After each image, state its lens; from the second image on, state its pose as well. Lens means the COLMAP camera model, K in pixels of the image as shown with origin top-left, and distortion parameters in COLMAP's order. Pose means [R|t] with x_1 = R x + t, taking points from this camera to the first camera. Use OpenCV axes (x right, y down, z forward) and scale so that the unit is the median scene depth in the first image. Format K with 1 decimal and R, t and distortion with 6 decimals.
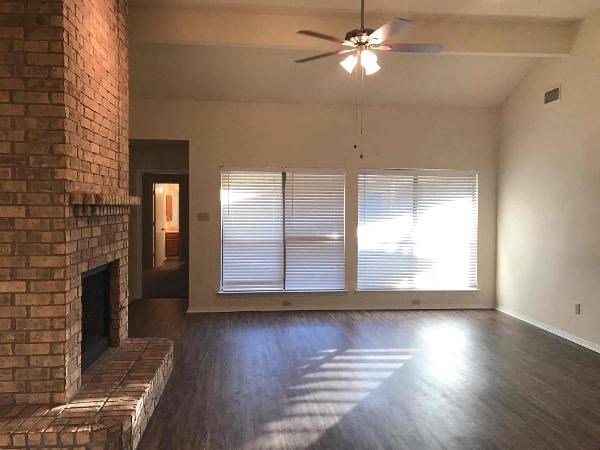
lens RADIAL K [[501.8, 0, 299.9], [0, 501.8, 222.5], [0, 0, 1]] dist [0.044491, -0.008969]
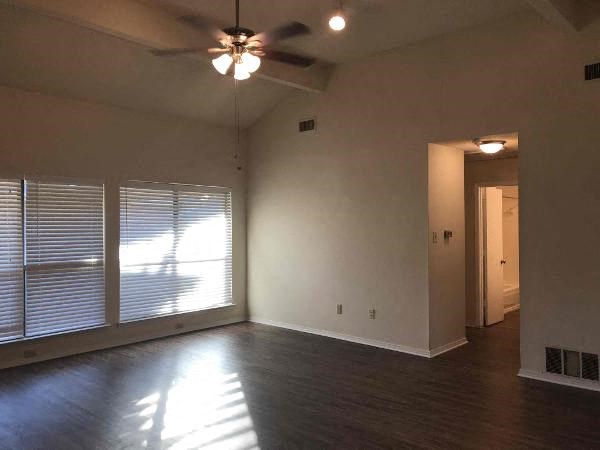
lens RADIAL K [[501.8, 0, 299.6], [0, 501.8, 226.9], [0, 0, 1]] dist [0.044491, -0.008969]
pose [[0.735959, -0.016262, 0.676831, -0.240159], [0.030026, 0.999512, -0.008633, -0.010512], [-0.676360, 0.026676, 0.736088, 0.159931]]
